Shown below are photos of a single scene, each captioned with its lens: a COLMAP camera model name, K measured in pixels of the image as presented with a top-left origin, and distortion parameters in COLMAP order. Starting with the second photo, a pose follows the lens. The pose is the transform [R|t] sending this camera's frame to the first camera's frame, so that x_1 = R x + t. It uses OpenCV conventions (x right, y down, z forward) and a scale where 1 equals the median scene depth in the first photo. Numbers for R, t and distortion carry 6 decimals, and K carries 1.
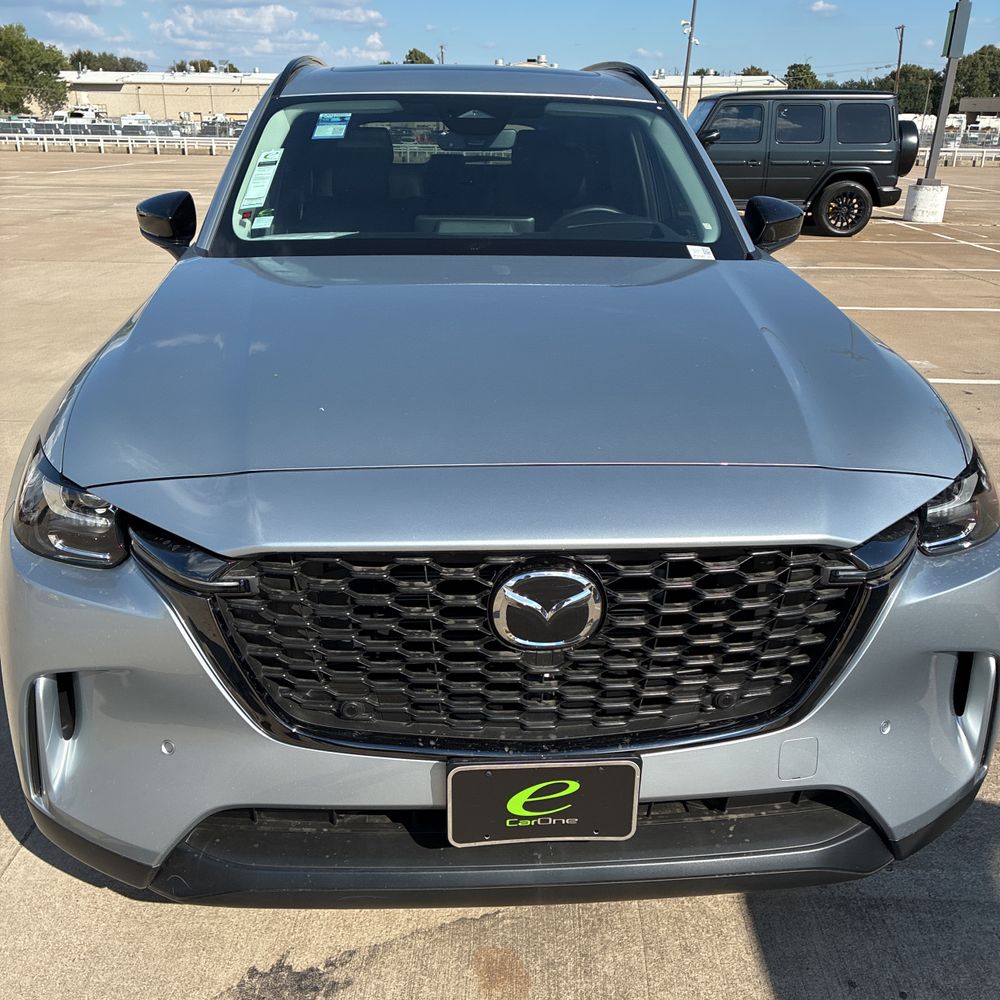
lens RADIAL K [[1016.0, 0, 491.6], [0, 1016.0, 492.4], [0, 0, 1]] dist [0.022558, 0.000000]
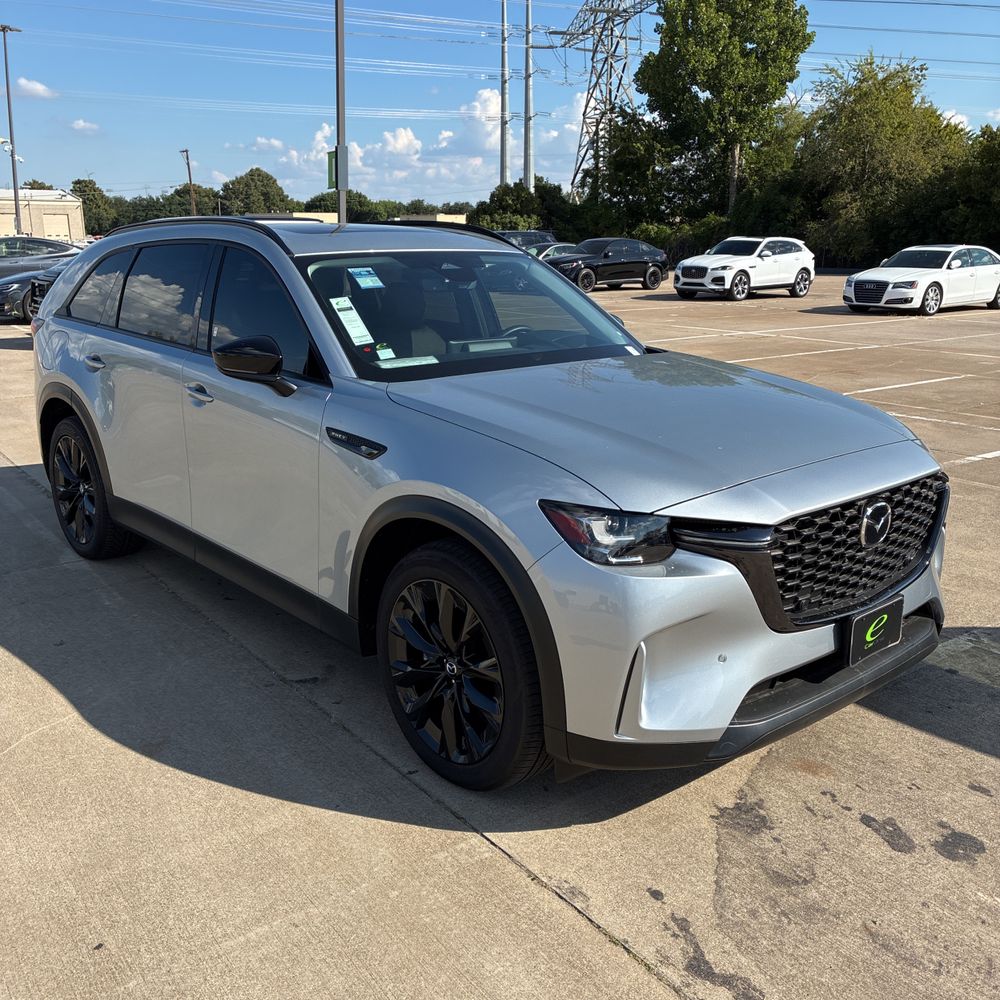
lens RADIAL K [[1016.0, 0, 508.7], [0, 1016.0, 478.2], [0, 0, 1]] dist [0.022558, 0.000000]
pose [[0.790300, -0.154935, 0.592808, -1.317813], [0.220744, 0.974528, -0.039584, -0.039299], [-0.571575, 0.162142, 0.804370, -0.148390]]
